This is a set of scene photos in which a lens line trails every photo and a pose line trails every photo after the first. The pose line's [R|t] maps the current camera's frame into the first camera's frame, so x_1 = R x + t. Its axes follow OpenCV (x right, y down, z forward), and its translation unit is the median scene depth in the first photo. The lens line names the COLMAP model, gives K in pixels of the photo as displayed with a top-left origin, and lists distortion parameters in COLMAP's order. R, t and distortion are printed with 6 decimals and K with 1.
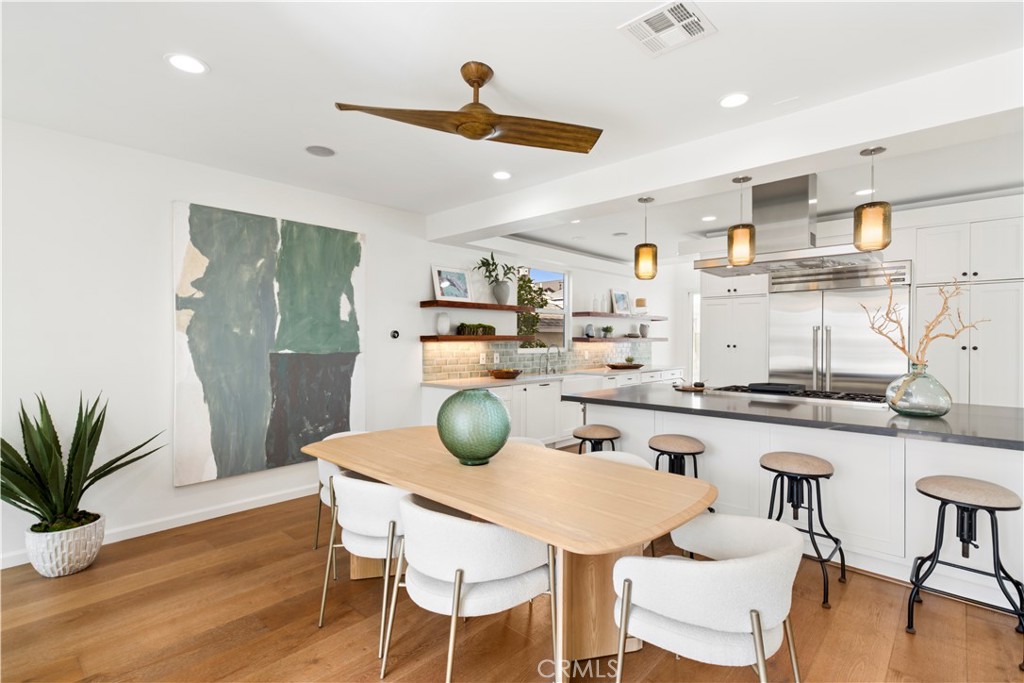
lens RADIAL K [[485.4, 0, 512.0], [0, 485.4, 341.5], [0, 0, 1]] dist [-0.000539, -0.000094]
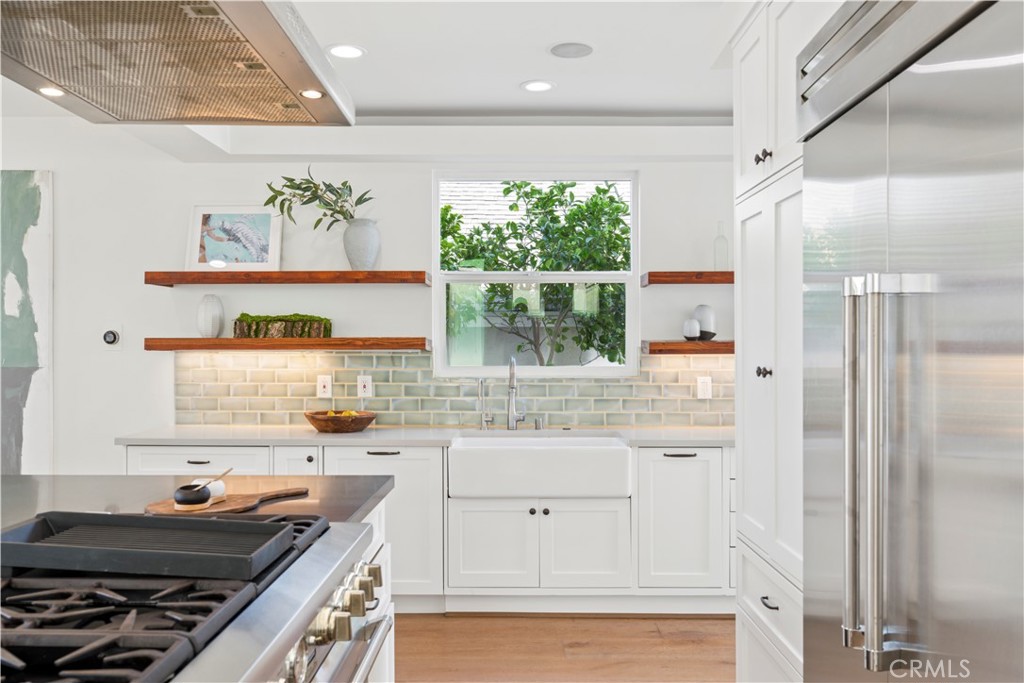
lens RADIAL K [[820.7, 0, 509.6], [0, 820.7, 346.4], [0, 0, 1]] dist [-0.002223, 0.001062]
pose [[0.680525, 0.000162, -0.732725, 0.832289], [-0.002439, 0.999995, -0.002044, -0.003664], [0.732721, 0.003178, 0.680522, 0.737873]]
